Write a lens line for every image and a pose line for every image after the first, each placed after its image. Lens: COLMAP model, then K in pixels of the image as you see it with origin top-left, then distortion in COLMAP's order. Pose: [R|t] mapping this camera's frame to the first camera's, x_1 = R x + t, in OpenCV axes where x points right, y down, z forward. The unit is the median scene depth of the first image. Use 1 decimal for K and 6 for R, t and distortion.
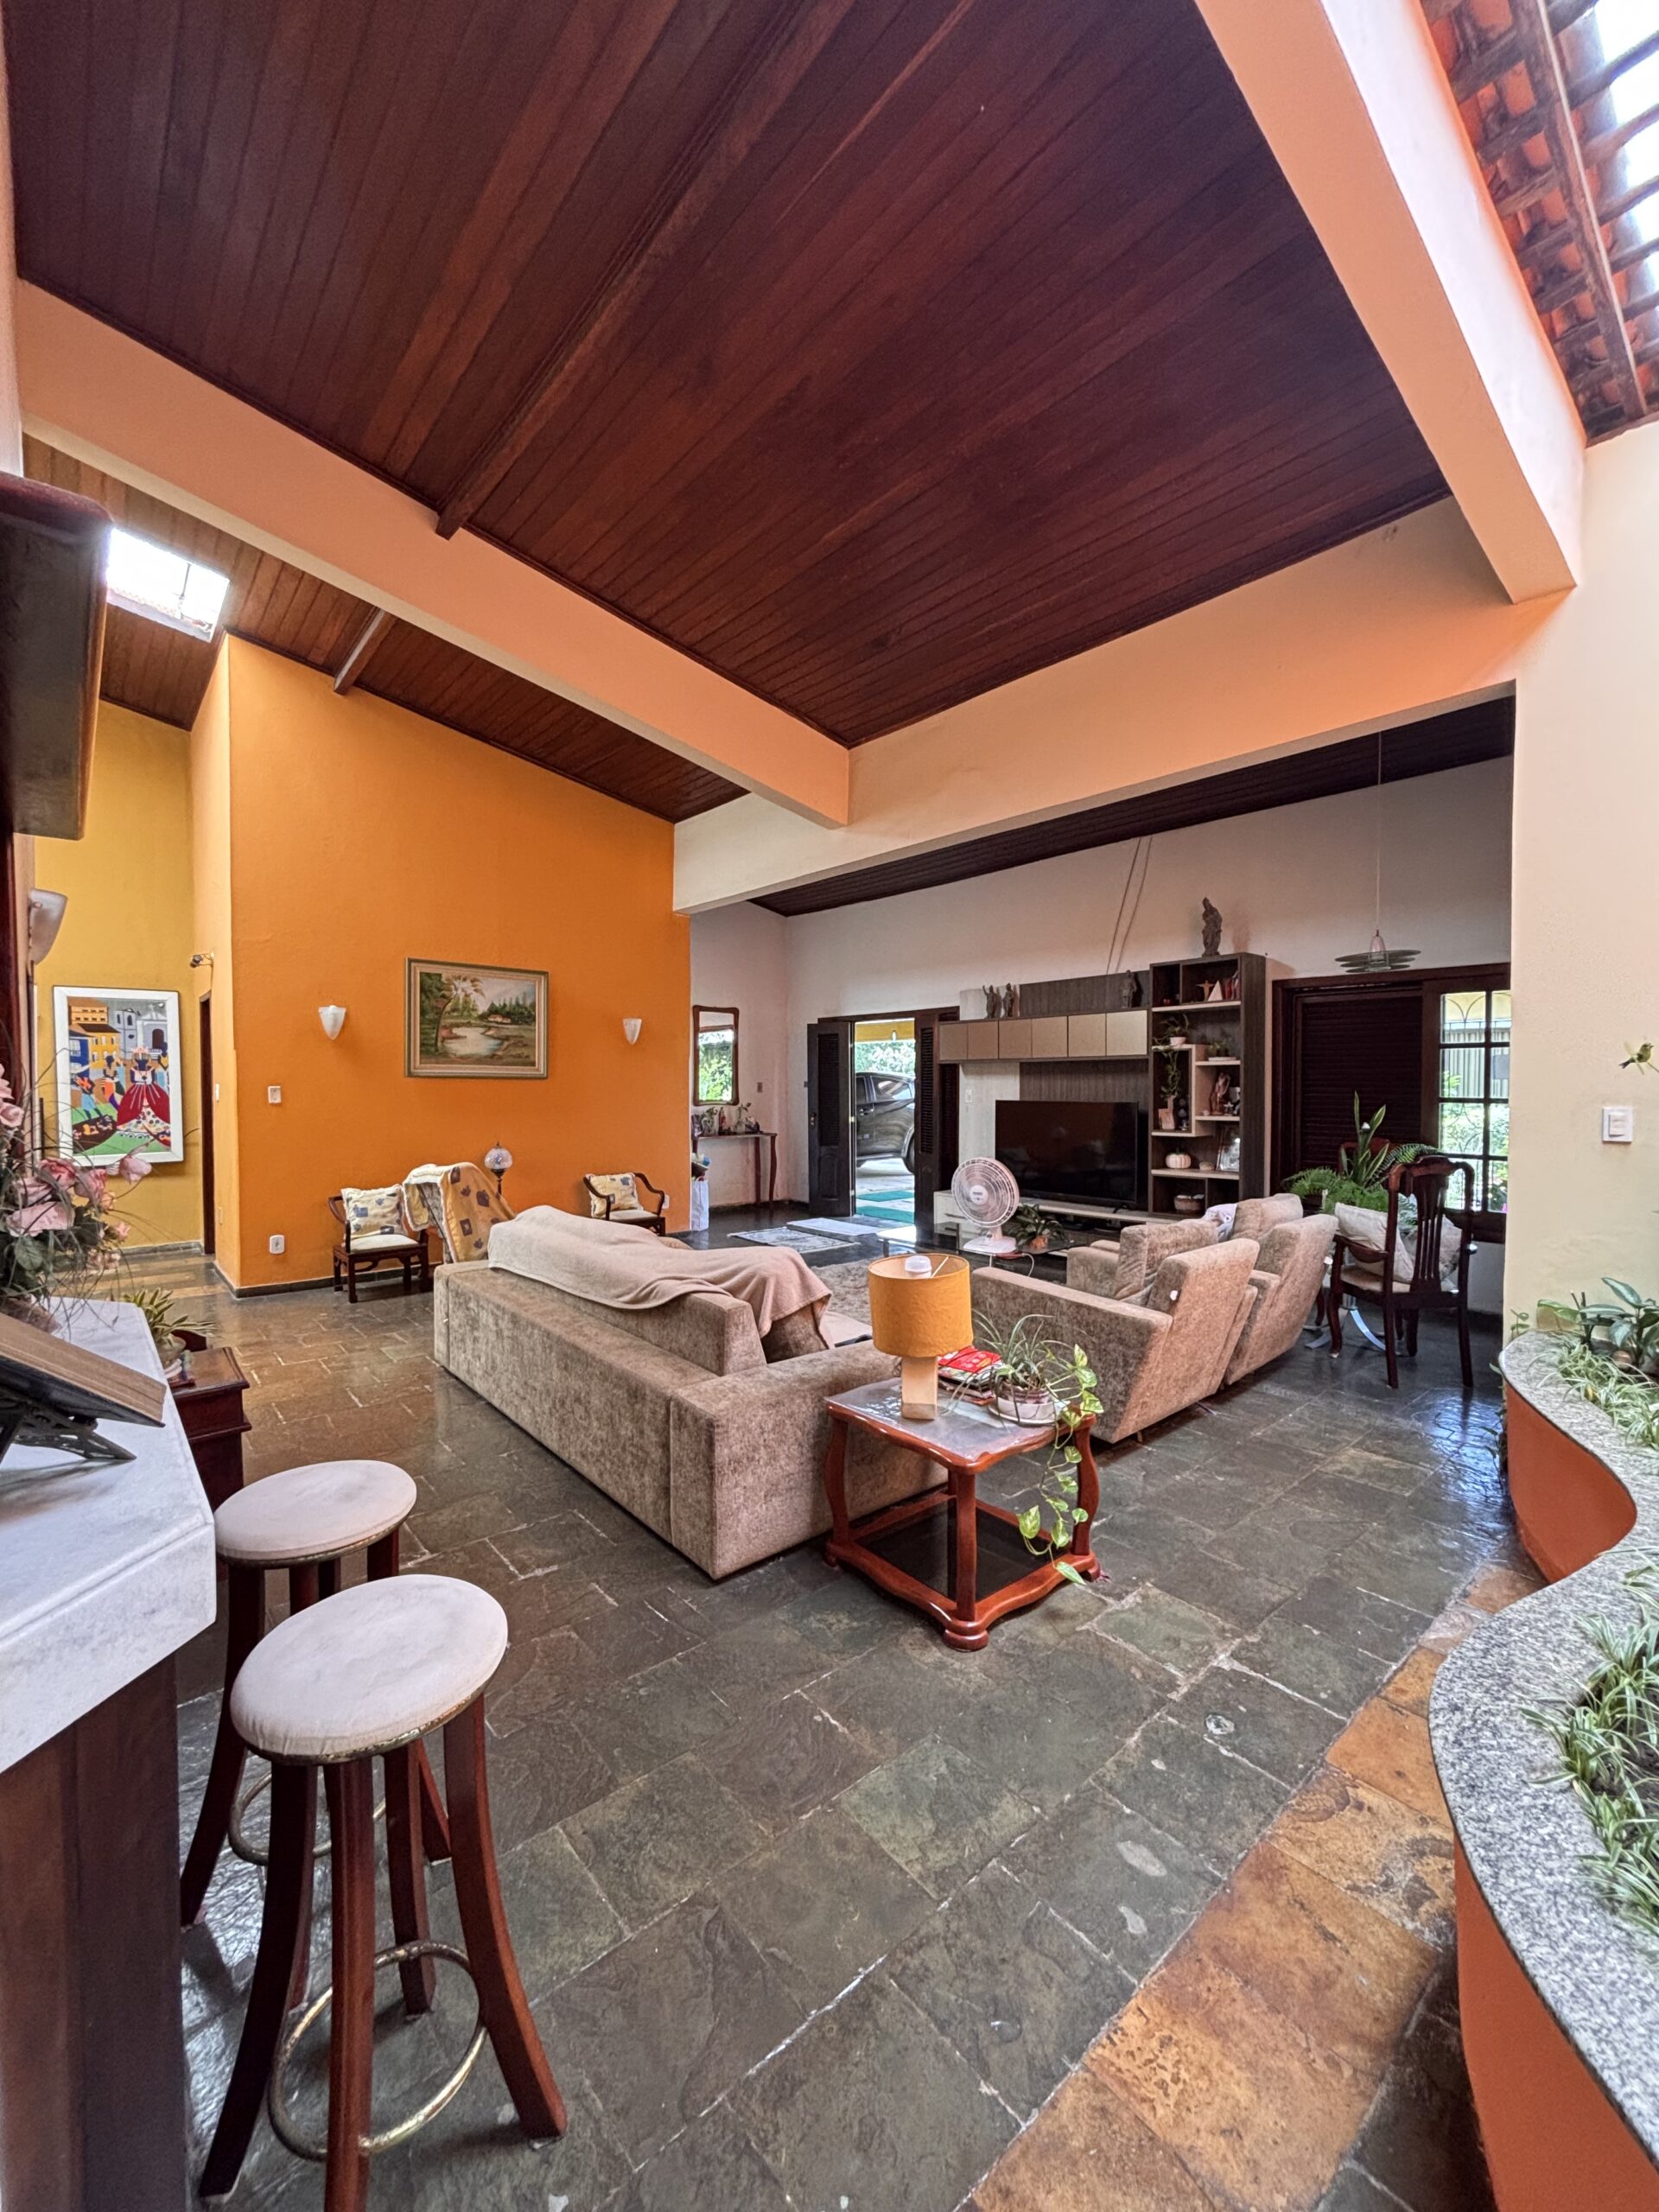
lens RADIAL K [[886.2, 0, 833.5], [0, 886.2, 1104.7], [0, 0, 1]] dist [0.000347, 0.000029]
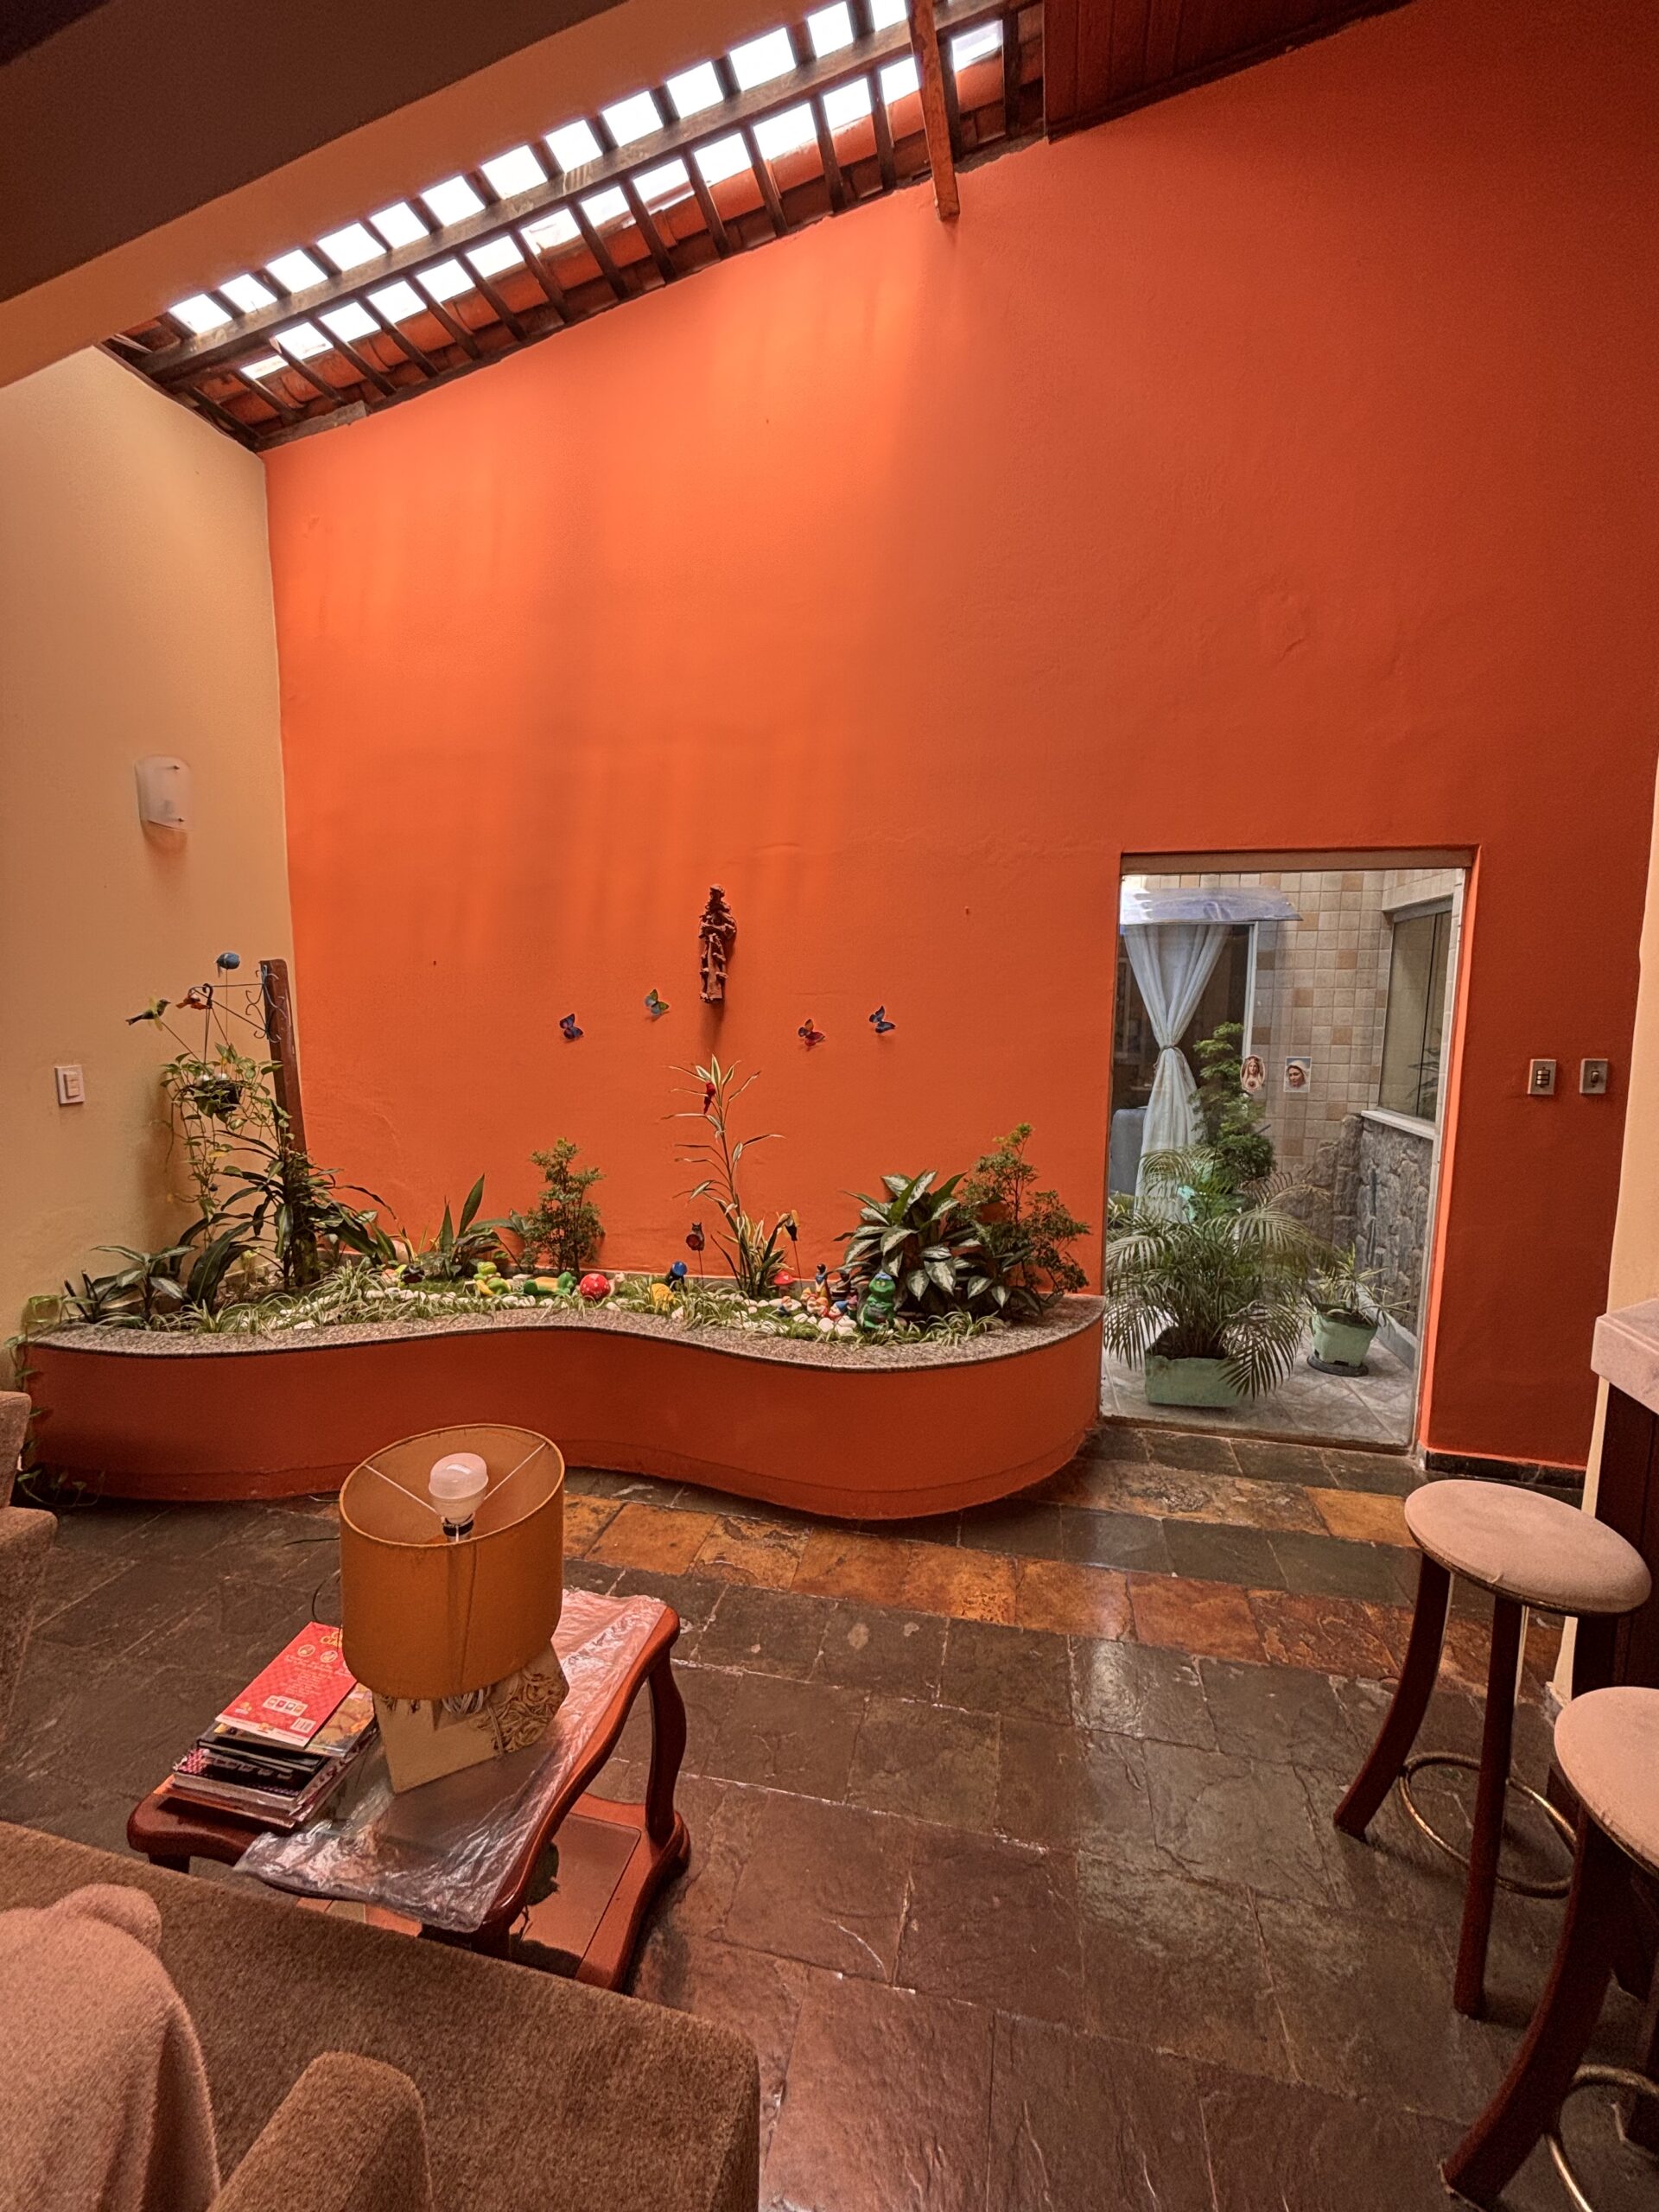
lens RADIAL K [[886.2, 0, 827.1], [0, 886.2, 1108.3], [0, 0, 1]] dist [0.000347, 0.000029]
pose [[-0.595275, -0.097482, 0.797587, -0.649579], [0.013520, 0.991258, 0.131243, -0.127646], [-0.803408, 0.088909, -0.588753, 1.841736]]
